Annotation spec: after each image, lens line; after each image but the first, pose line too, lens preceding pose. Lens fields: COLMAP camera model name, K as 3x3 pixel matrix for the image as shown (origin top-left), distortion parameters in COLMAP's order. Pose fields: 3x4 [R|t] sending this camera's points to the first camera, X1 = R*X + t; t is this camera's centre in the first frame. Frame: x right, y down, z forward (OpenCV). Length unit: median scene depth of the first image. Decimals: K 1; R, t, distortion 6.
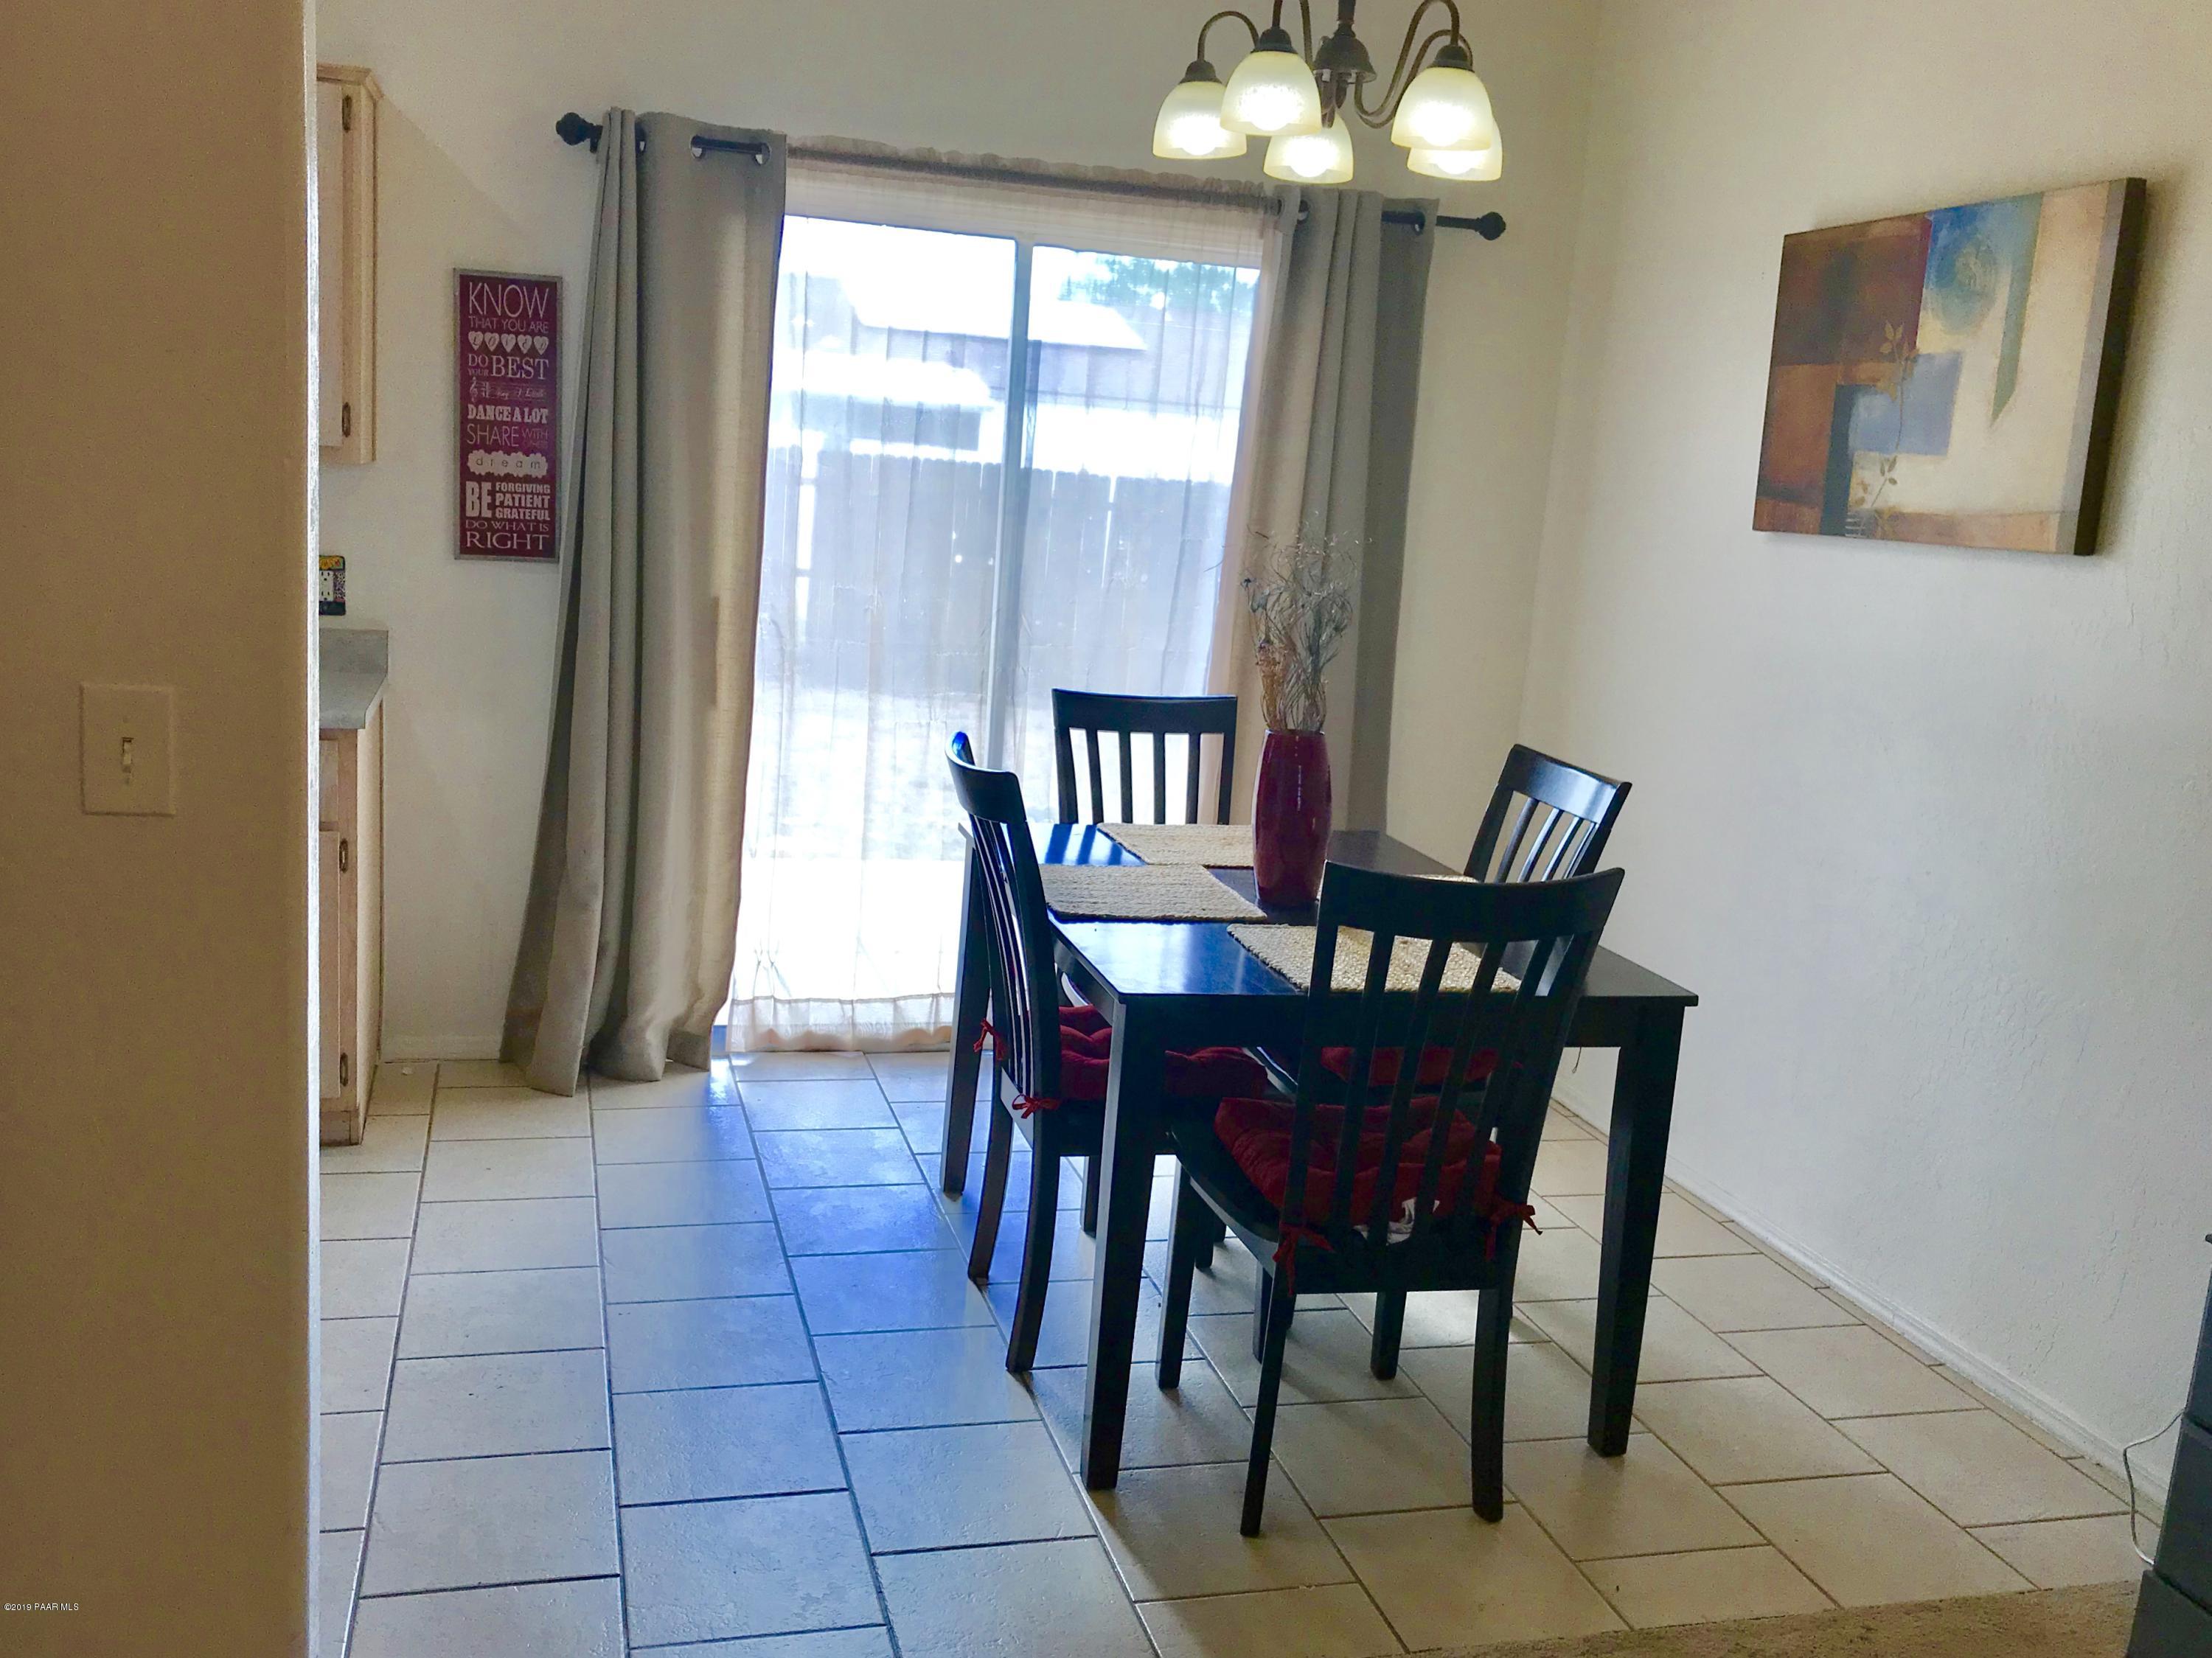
lens RADIAL K [[1909.6, 0, 1093.6], [0, 1909.6, 816.1], [0, 0, 1]] dist [-0.000974, -0.055034]
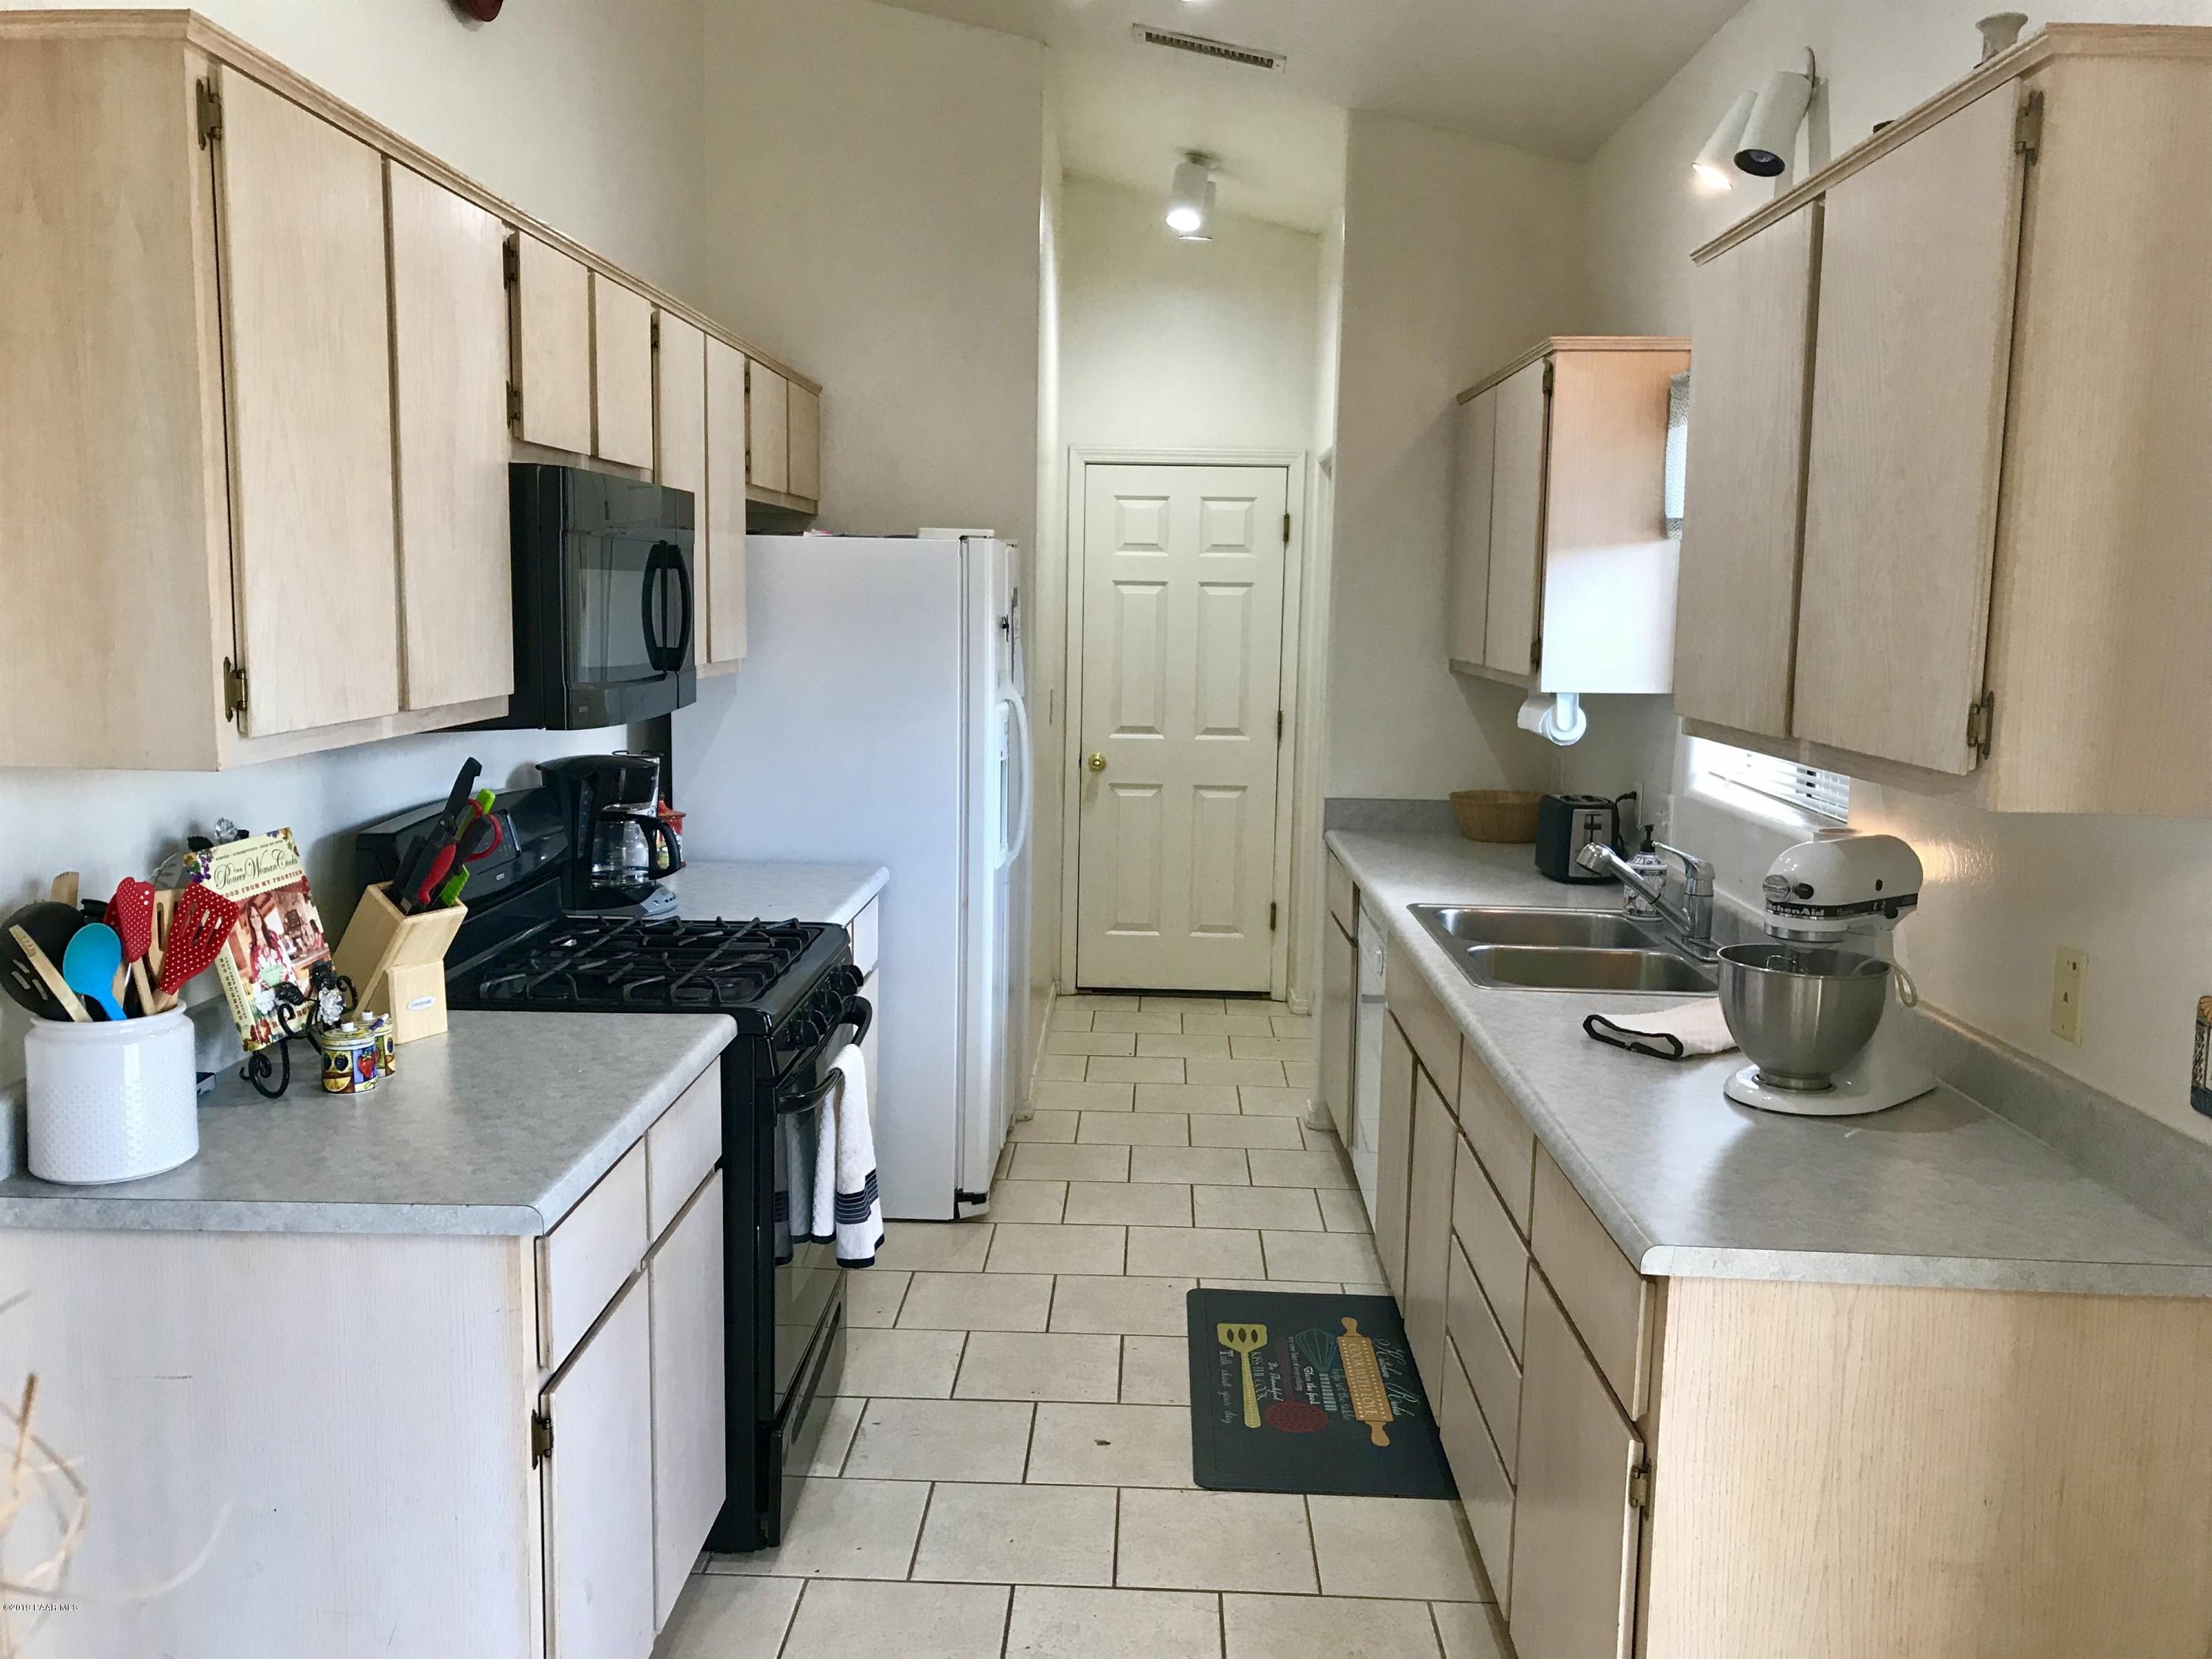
lens RADIAL K [[1810.0, 0, 1082.2], [0, 1810.0, 828.4], [0, 0, 1]] dist [0.051167, -0.071786]
pose [[-0.308603, 0.040670, -0.950321, 0.138556], [-0.216375, 0.969891, 0.111772, -0.169938], [0.926254, 0.240119, -0.290511, 0.854432]]
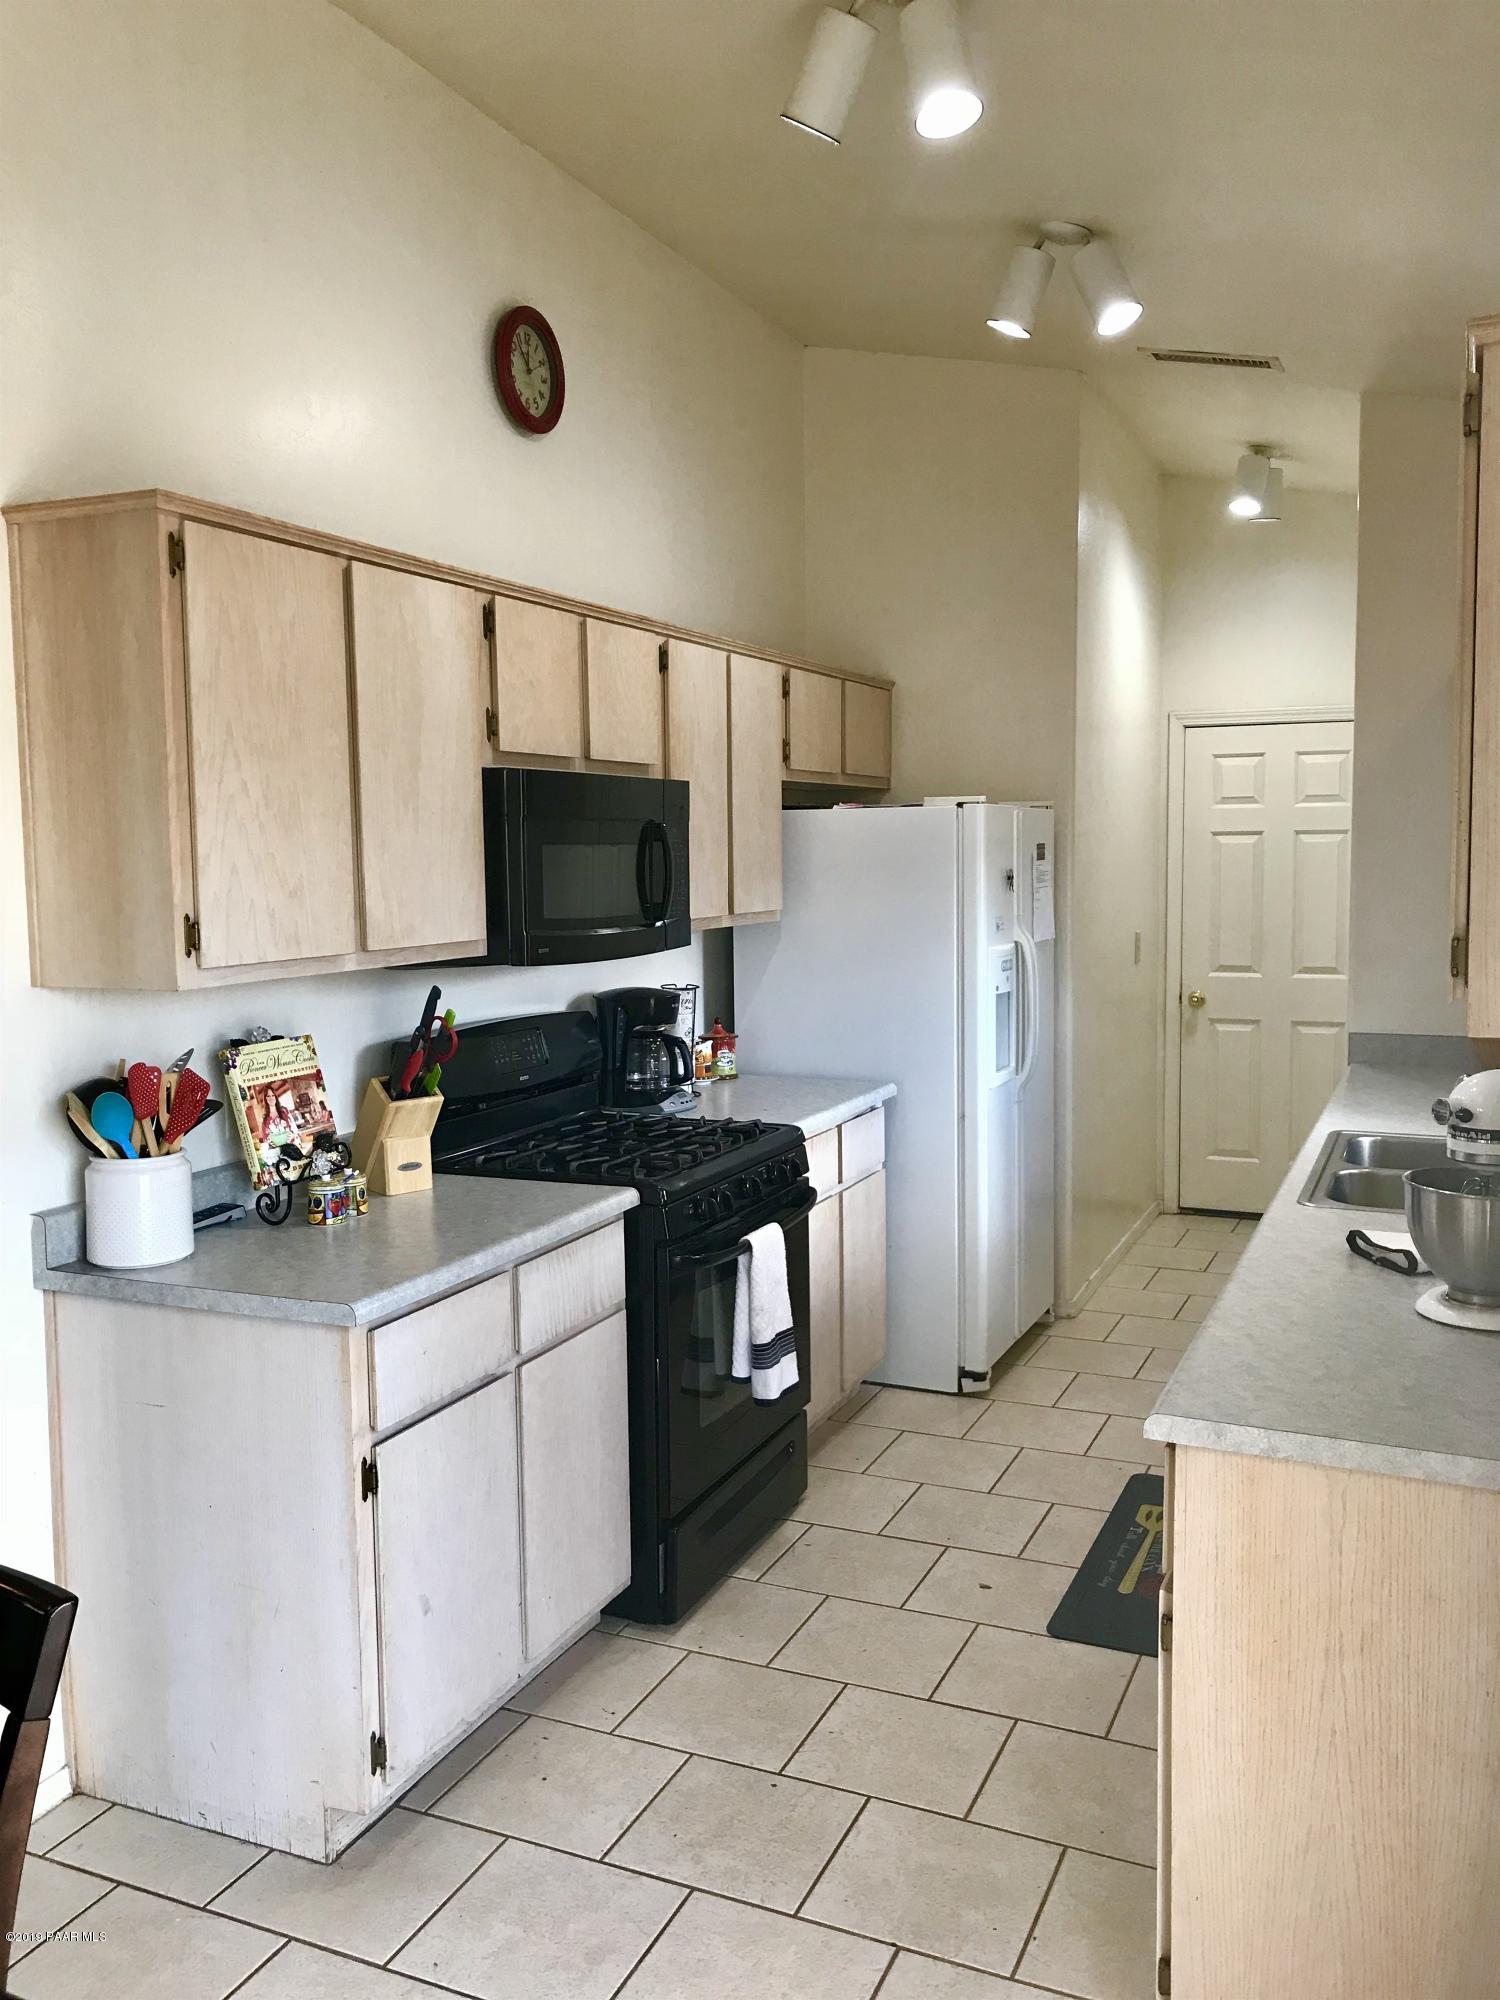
lens RADIAL K [[1636.5, 0, 744.4], [0, 1636.5, 987.8], [0, 0, 1]] dist [0.051167, -0.071786]
pose [[-0.644479, -0.004059, -0.764611, 0.099834], [-0.178891, 0.973033, 0.145619, -0.214588], [0.743401, 0.230630, -0.627826, 1.060851]]
